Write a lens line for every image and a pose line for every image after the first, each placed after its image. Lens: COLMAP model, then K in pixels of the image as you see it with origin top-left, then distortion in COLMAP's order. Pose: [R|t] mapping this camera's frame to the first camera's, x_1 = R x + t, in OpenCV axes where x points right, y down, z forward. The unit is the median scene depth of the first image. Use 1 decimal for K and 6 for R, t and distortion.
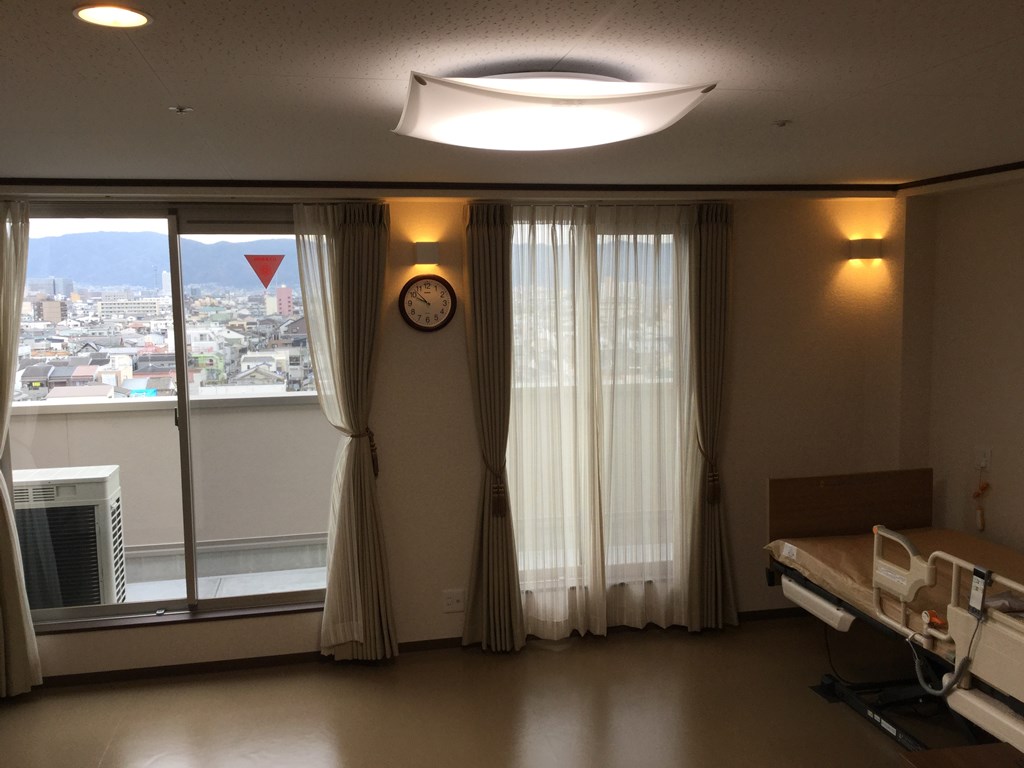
lens RADIAL K [[932.1, 0, 514.0], [0, 932.1, 381.6], [0, 0, 1]] dist [0.087809, -0.144403]
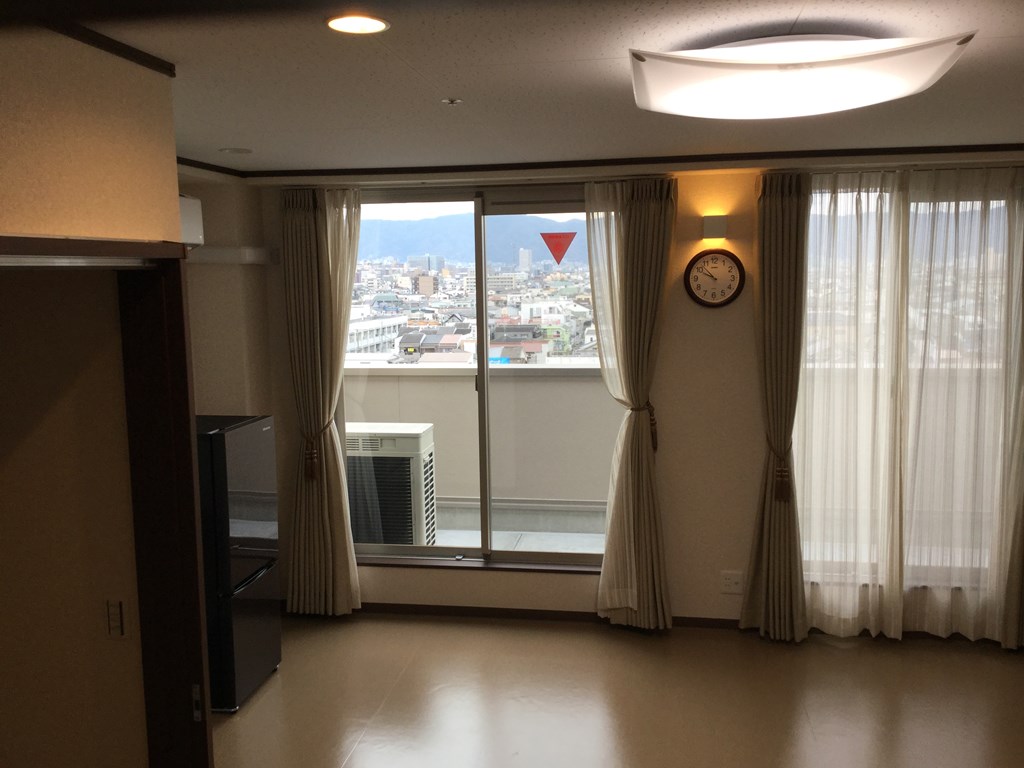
lens RADIAL K [[932.1, 0, 506.8], [0, 932.1, 384.4], [0, 0, 1]] dist [0.087809, -0.144403]
pose [[0.930804, 0.044218, -0.362833, 0.066373], [-0.033317, 0.998787, 0.036252, -0.001038], [0.363996, -0.021655, 0.931149, 0.000576]]
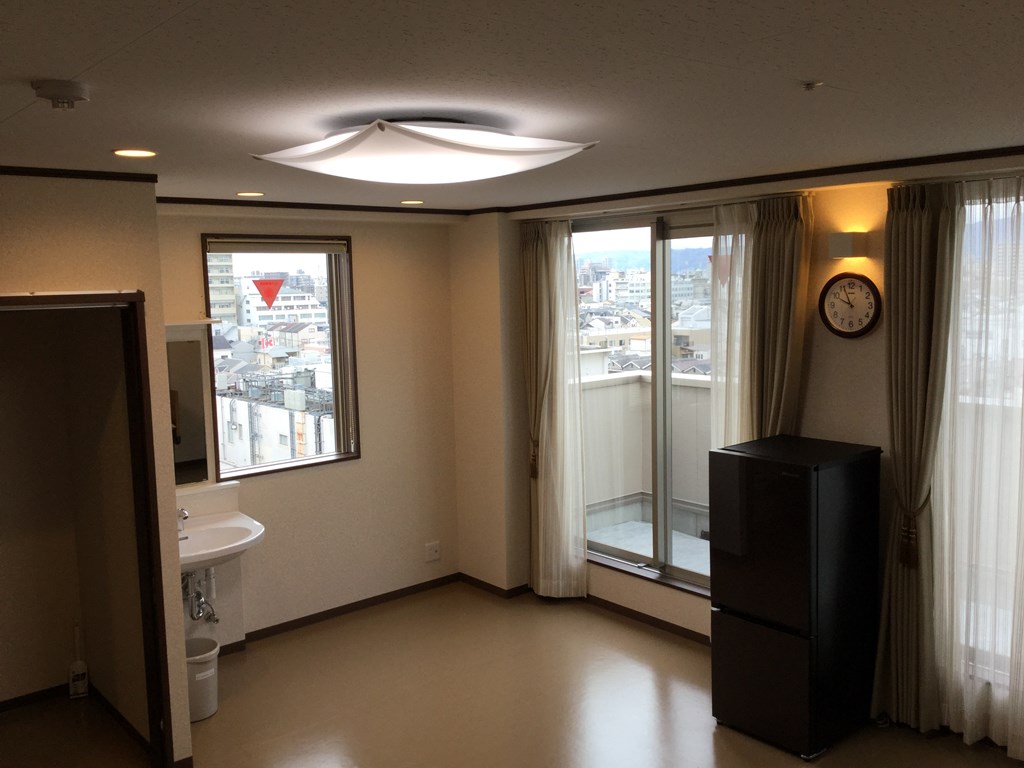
lens RADIAL K [[932.1, 0, 501.9], [0, 932.1, 386.5], [0, 0, 1]] dist [0.087809, -0.144403]
pose [[0.447783, 0.104263, -0.888043, 0.548589], [-0.068184, 0.994268, 0.082354, -0.058365], [0.891539, 0.023674, 0.452325, 0.310361]]
